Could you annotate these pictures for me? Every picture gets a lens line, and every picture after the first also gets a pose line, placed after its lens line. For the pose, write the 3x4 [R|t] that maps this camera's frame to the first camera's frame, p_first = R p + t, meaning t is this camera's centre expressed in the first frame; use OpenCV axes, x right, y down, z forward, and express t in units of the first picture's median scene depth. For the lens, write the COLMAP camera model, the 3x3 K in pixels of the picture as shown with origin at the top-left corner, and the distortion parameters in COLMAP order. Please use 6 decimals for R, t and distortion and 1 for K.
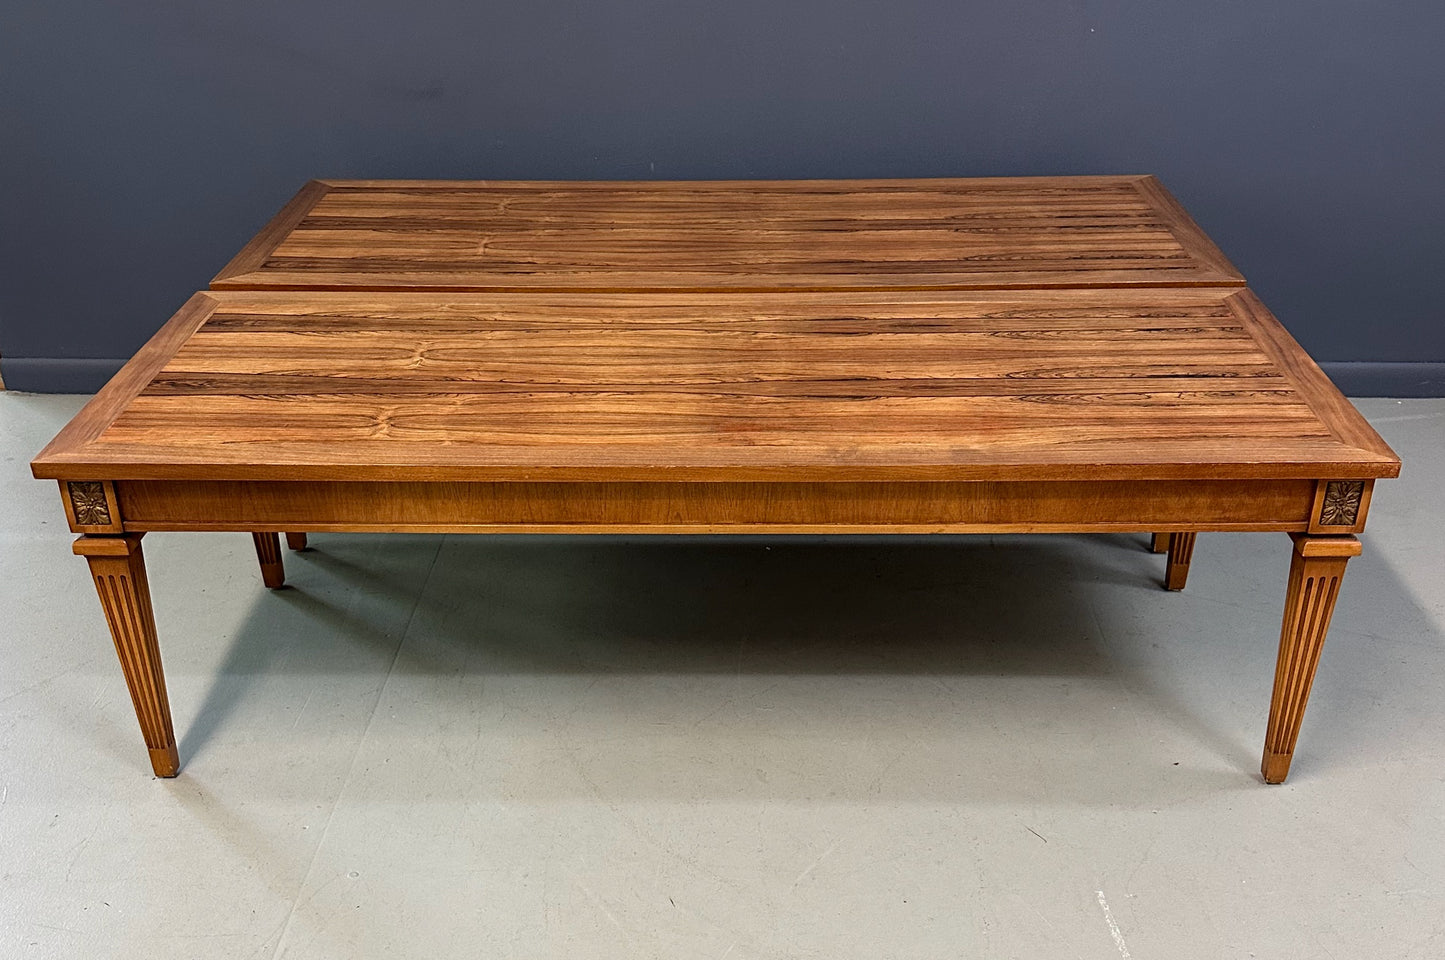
lens RADIAL K [[1095.5, 0, 722.5], [0, 1095.5, 480.0], [0, 0, 1]] dist [0.040004, 0.002306]
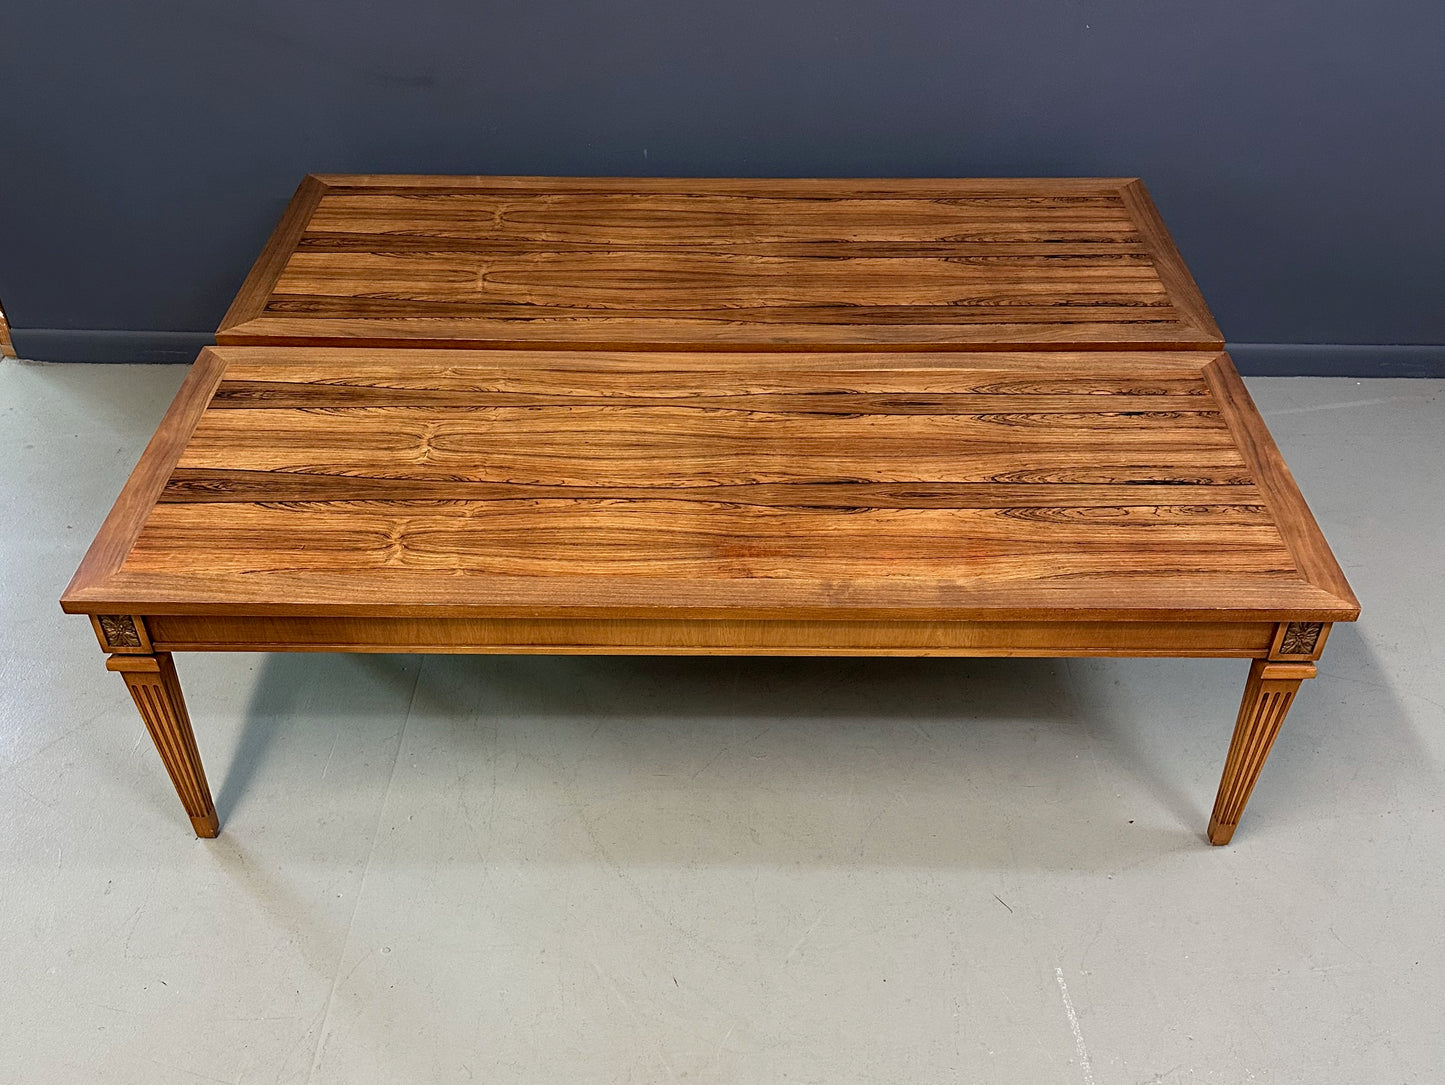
lens RADIAL K [[1032.6, 0, 725.5], [0, 1032.6, 531.4], [0, 0, 1]] dist [0.045600, -0.005639]
pose [[0.999891, 0.001525, 0.014664, -0.009654], [-0.003610, 0.989675, 0.143287, -0.185561], [-0.014294, -0.143324, 0.989573, 0.020684]]
